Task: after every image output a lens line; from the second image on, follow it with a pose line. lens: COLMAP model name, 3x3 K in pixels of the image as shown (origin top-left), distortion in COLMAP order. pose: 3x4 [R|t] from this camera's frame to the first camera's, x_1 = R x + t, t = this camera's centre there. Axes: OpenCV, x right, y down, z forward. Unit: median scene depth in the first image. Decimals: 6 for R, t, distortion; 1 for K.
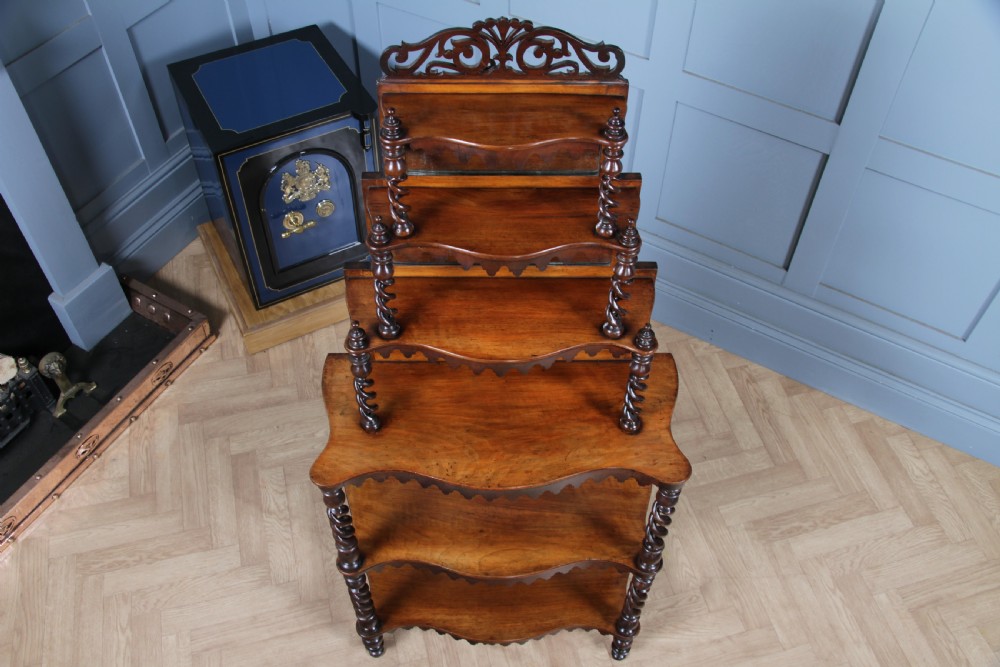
lens RADIAL K [[892.6, 0, 495.8], [0, 892.6, 342.2], [0, 0, 1]] dist [-0.146253, 0.162026]
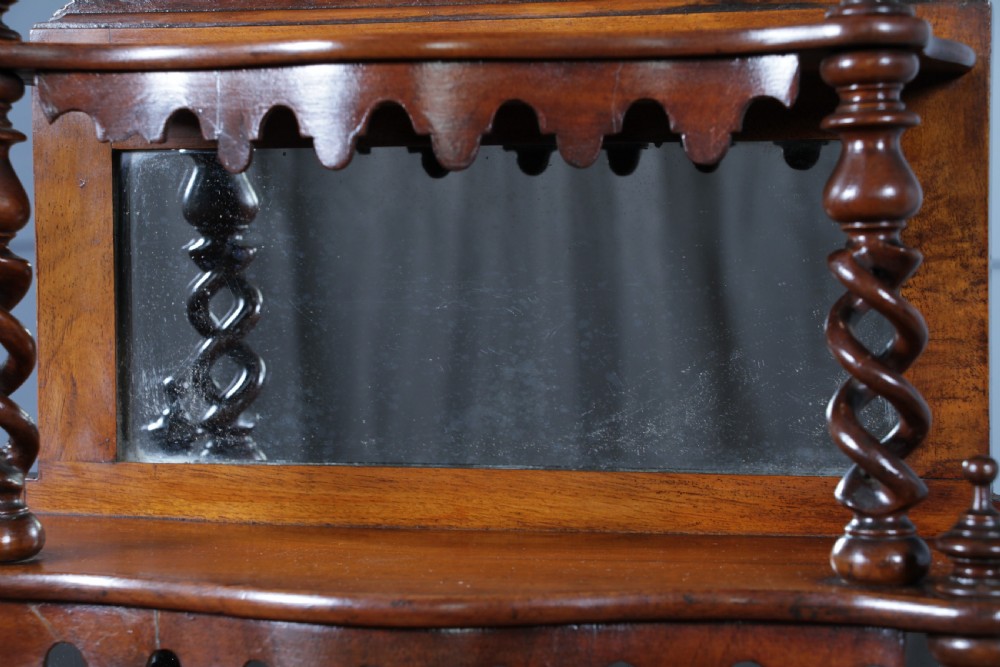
lens RADIAL K [[2432.6, 0, 497.5], [0, 2432.6, 341.5], [0, 0, 1]] dist [0.327954, 0.000000]
pose [[0.965684, -0.002667, -0.259708, 0.108932], [-0.184720, 0.695878, -0.693997, 0.148614], [0.182576, 0.718155, 0.671505, 0.323449]]
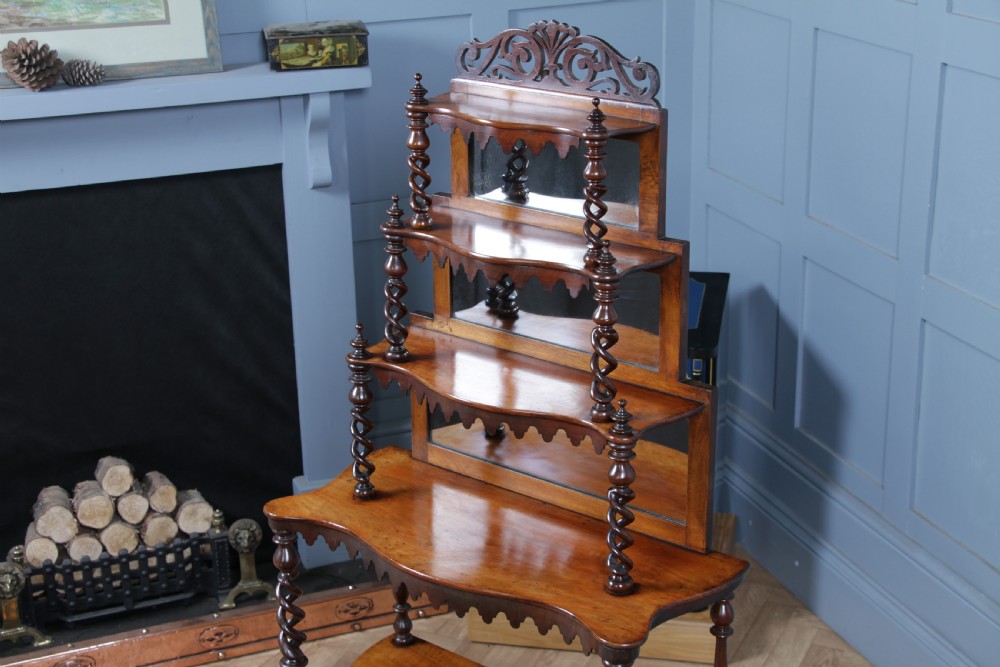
lens RADIAL K [[1590.9, 0, 500.8], [0, 1590.9, 354.1], [0, 0, 1]] dist [0.135060, 0.000000]
pose [[0.774213, 0.202778, -0.599563, 0.587212], [-0.469046, 0.819849, -0.328396, 0.294377], [0.424959, 0.535471, 0.729850, -0.077140]]
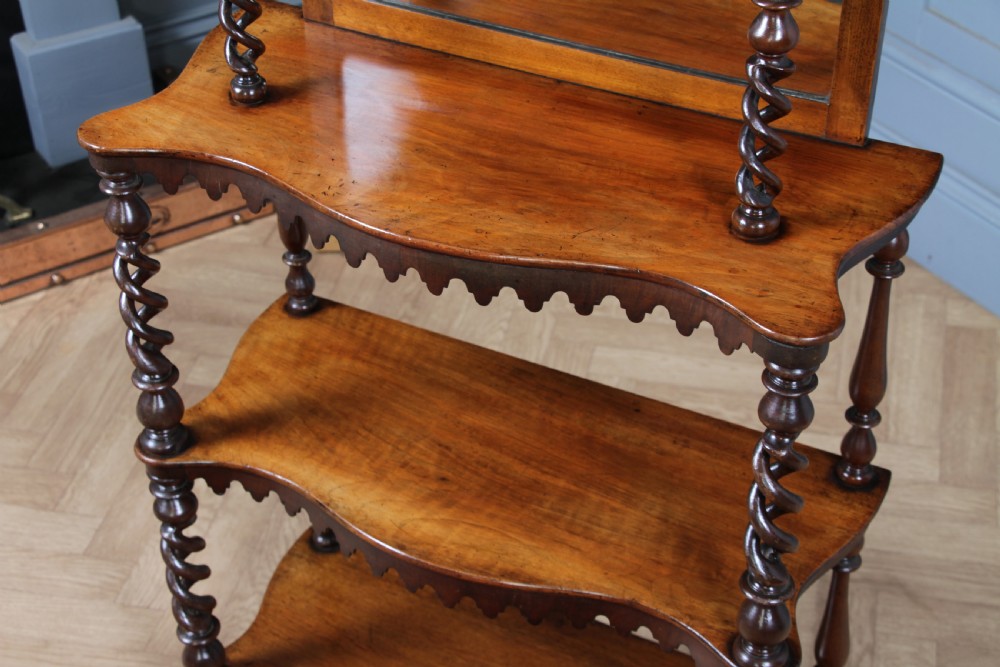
lens RADIAL K [[1736.7, 0, 502.6], [0, 1736.7, 340.3], [0, 0, 1]] dist [0.161456, 0.000000]
pose [[0.889095, 0.263569, -0.374222, 0.263835], [-0.338977, 0.928536, -0.151378, 0.221820], [0.307580, 0.261442, 0.914900, 0.147393]]
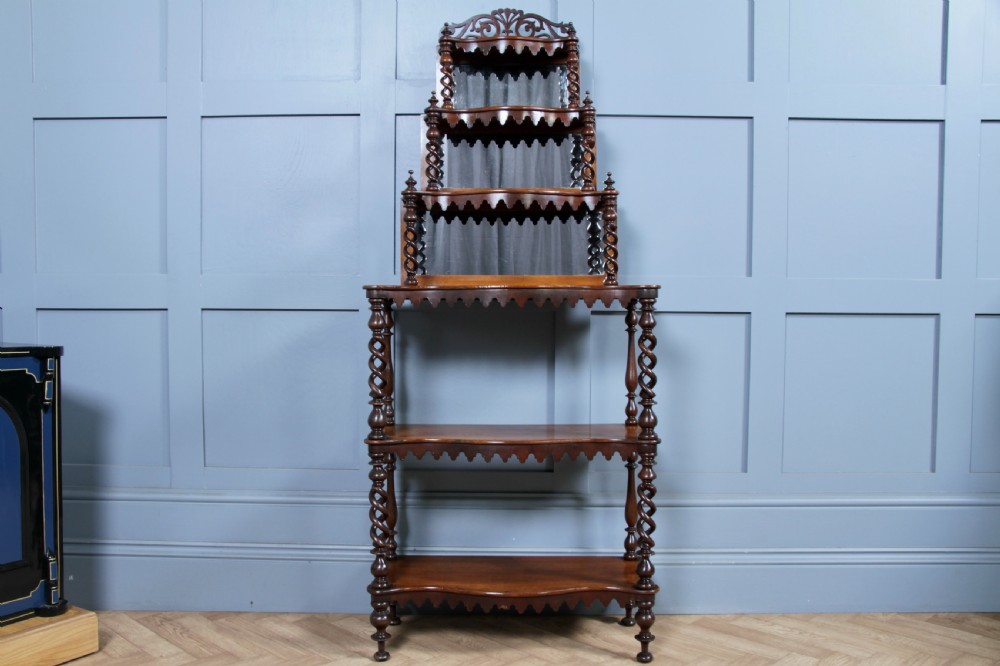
lens RADIAL K [[925.7, 0, 496.3], [0, 925.7, 355.0], [0, 0, 1]] dist [-0.094941, 0.000000]
pose [[0.999957, -0.009195, 0.001269, -0.012854], [0.007236, 0.686542, -0.727054, 0.808895], [0.005814, 0.727032, 0.686579, 0.105157]]
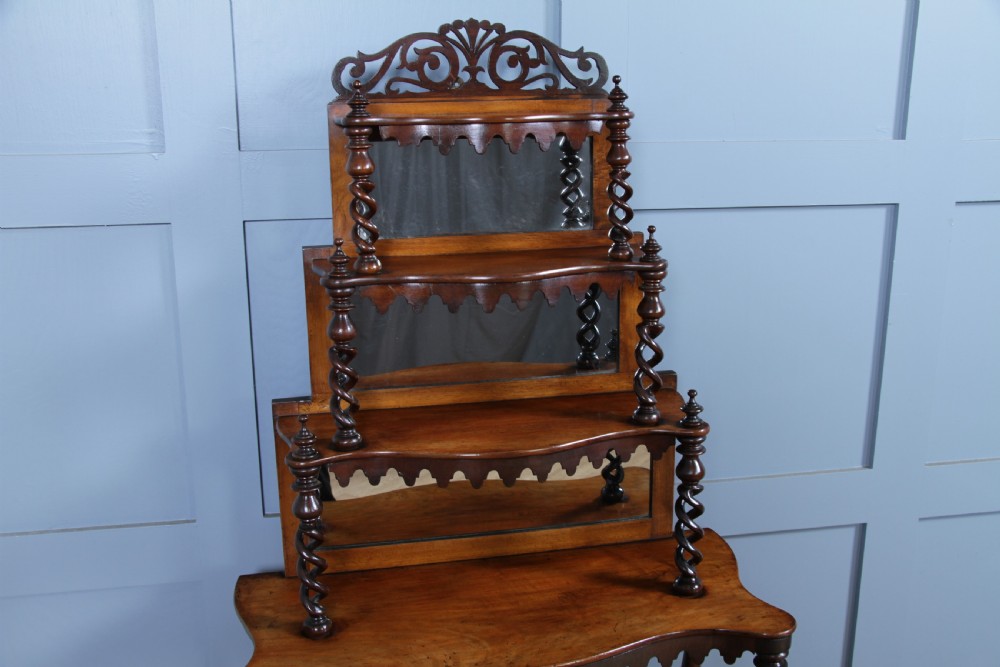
lens RADIAL K [[1003.9, 0, 497.2], [0, 1003.9, 355.4], [0, 0, 1]] dist [-0.065526, 0.000000]
pose [[0.982166, -0.069882, 0.174546, -0.087577], [0.155633, 0.823057, -0.546219, 0.247746], [-0.105491, 0.563643, 0.819255, 0.185758]]
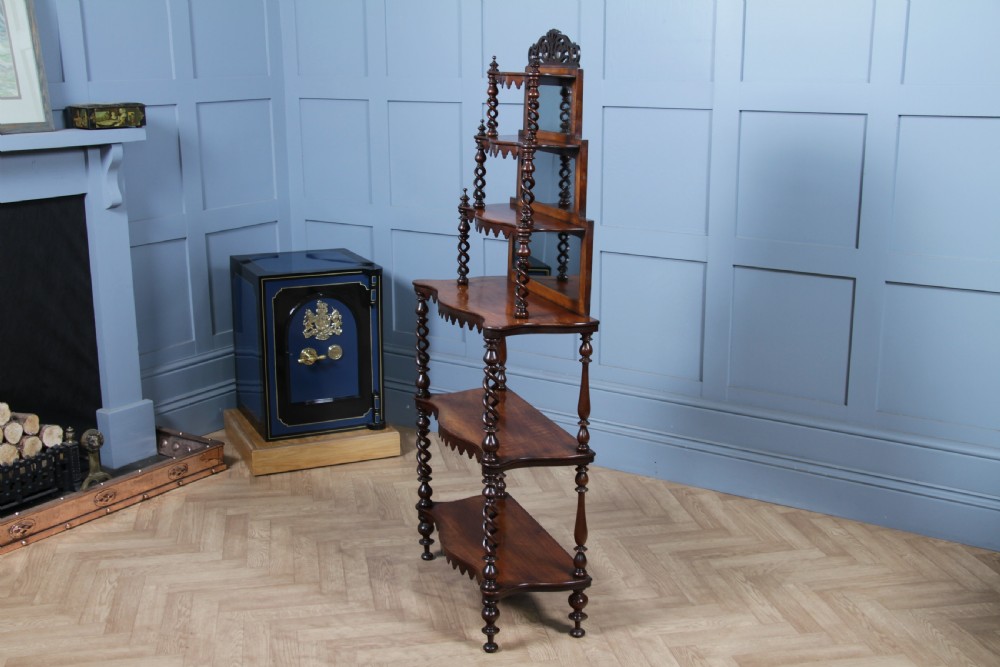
lens RADIAL K [[1176.1, 0, 497.1], [0, 1176.1, 348.2], [0, 0, 1]] dist [0.011661, 0.000000]
pose [[0.997334, 0.005847, -0.072743, 0.185624], [-0.047743, 0.806157, -0.589773, 0.957710], [0.055194, 0.591673, 0.804287, -0.396585]]
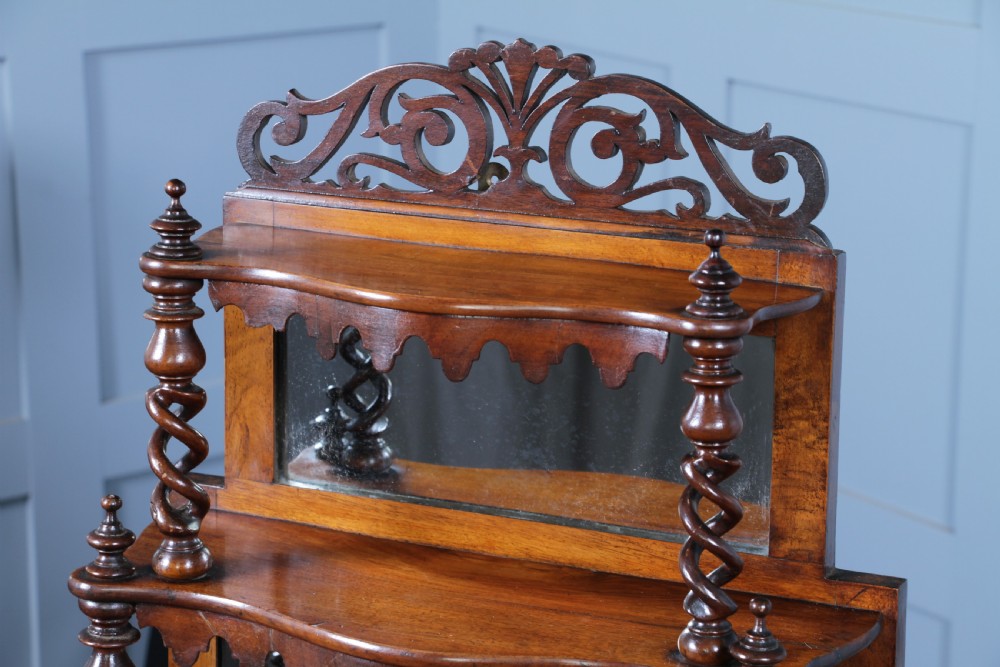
lens RADIAL K [[2544.9, 0, 500.3], [0, 2544.9, 352.4], [0, 0, 1]] dist [0.369795, 0.000000]
pose [[0.912073, 0.102395, -0.397037, 0.245565], [-0.313966, 0.797205, -0.515644, 0.176658], [0.263721, 0.594961, 0.759258, 0.107687]]
